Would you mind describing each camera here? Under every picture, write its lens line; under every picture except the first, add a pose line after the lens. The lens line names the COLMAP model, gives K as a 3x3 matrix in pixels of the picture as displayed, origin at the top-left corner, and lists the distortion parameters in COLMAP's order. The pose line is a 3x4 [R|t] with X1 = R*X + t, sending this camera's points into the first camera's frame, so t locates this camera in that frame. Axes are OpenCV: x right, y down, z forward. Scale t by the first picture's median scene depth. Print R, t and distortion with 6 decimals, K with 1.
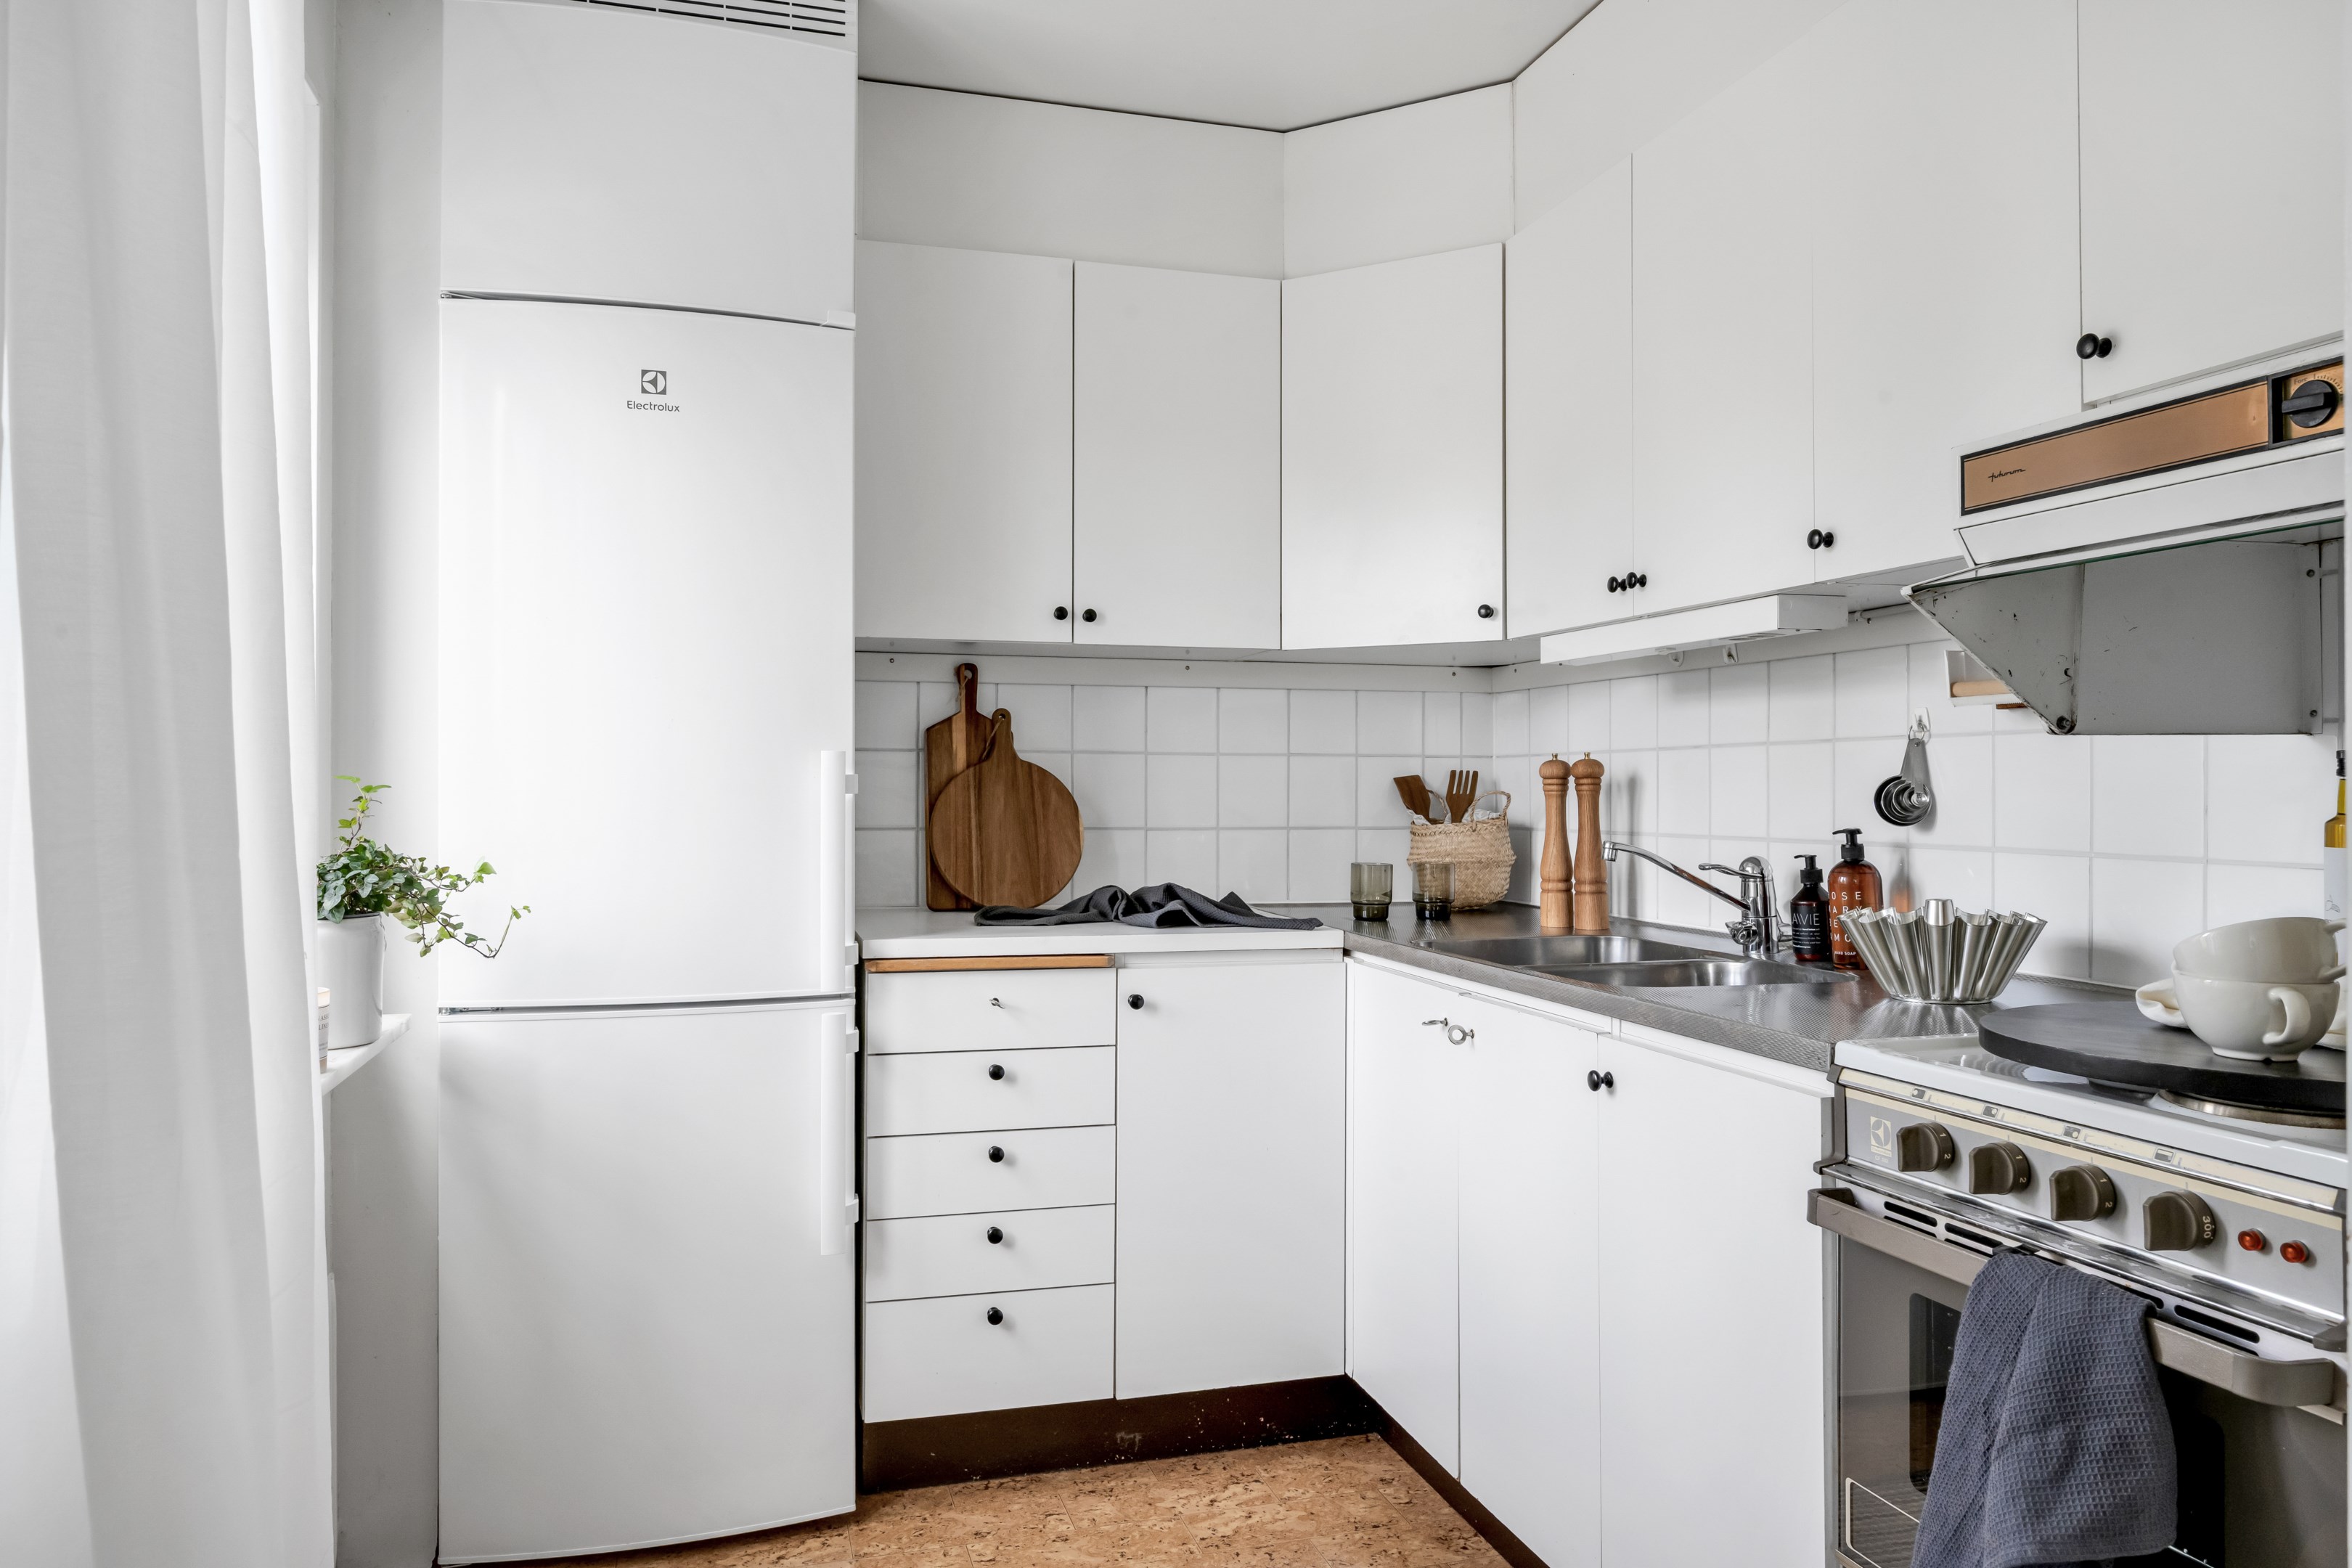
lens RADIAL K [[1565.9, 0, 1176.0], [0, 1565.9, 784.0], [0, 0, 1]] dist [-0.004288, -0.000444]
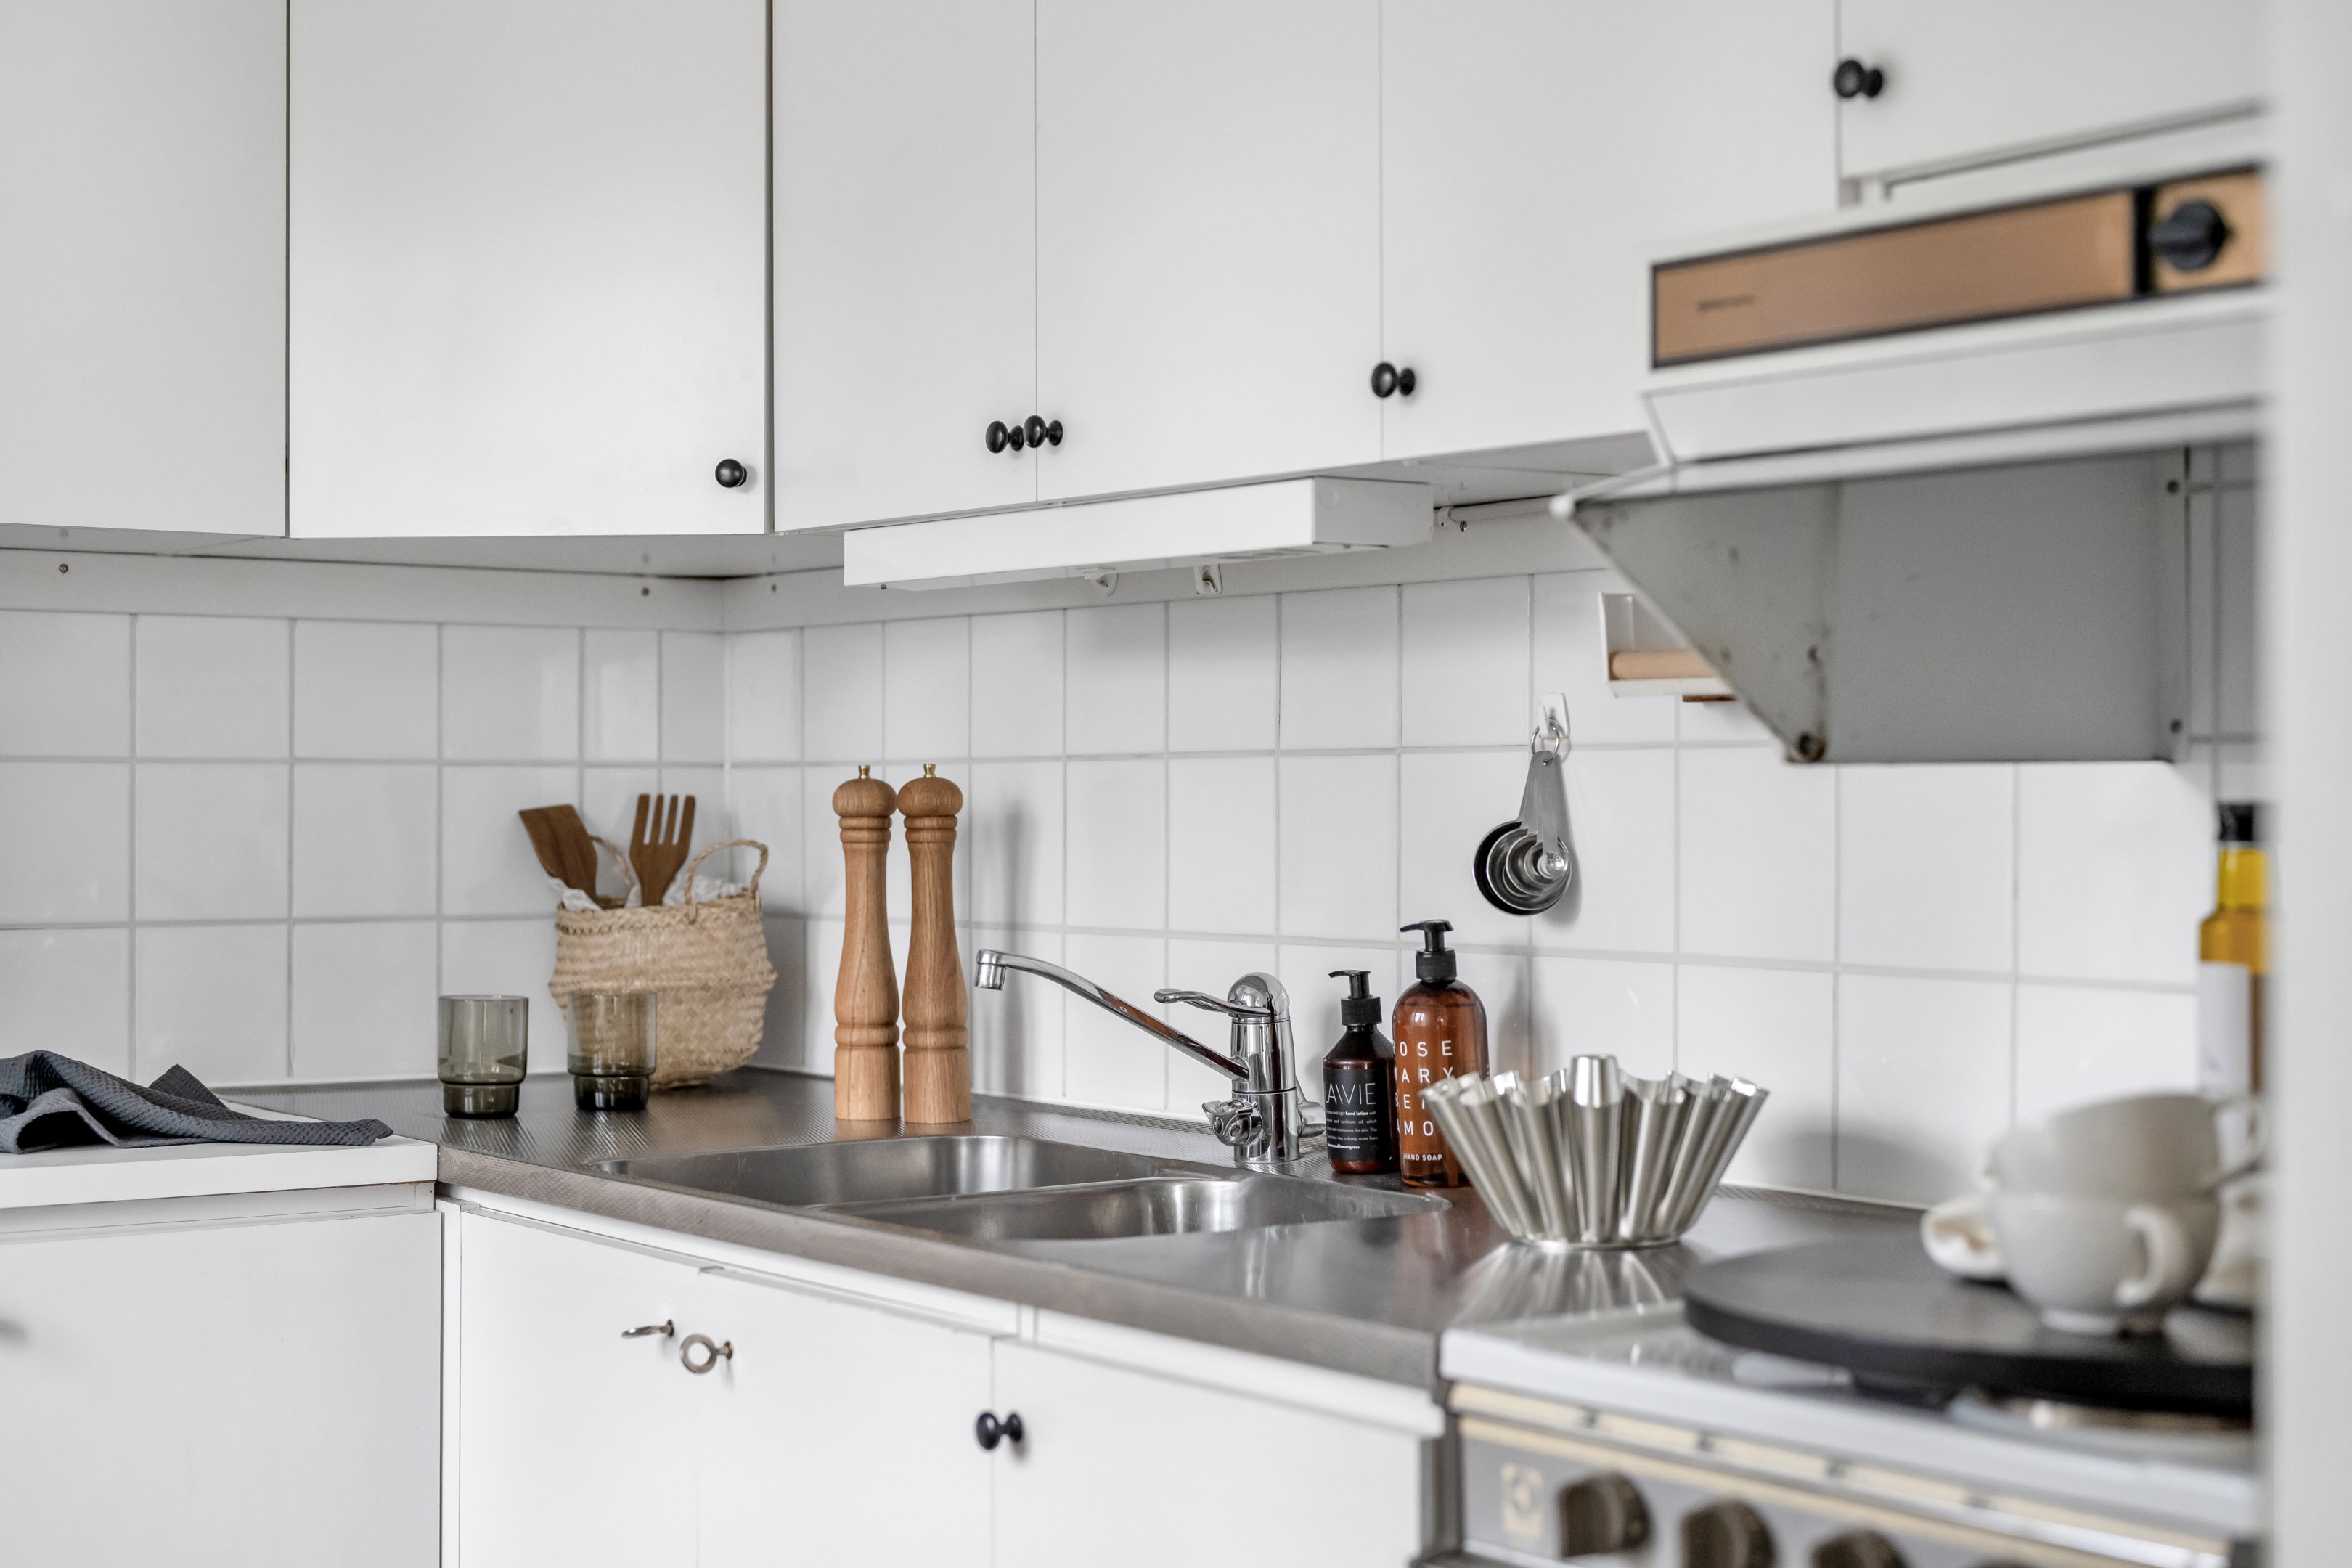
lens RADIAL K [[3538.2, 0, 1176.0], [0, 3538.2, 784.0], [0, 0, 1]] dist [-0.000151, -0.021802]
pose [[0.932789, -0.000225, 0.360422, -0.076869], [-0.001789, 0.999985, 0.005255, -0.022908], [-0.360418, -0.005547, 0.932774, -0.078901]]
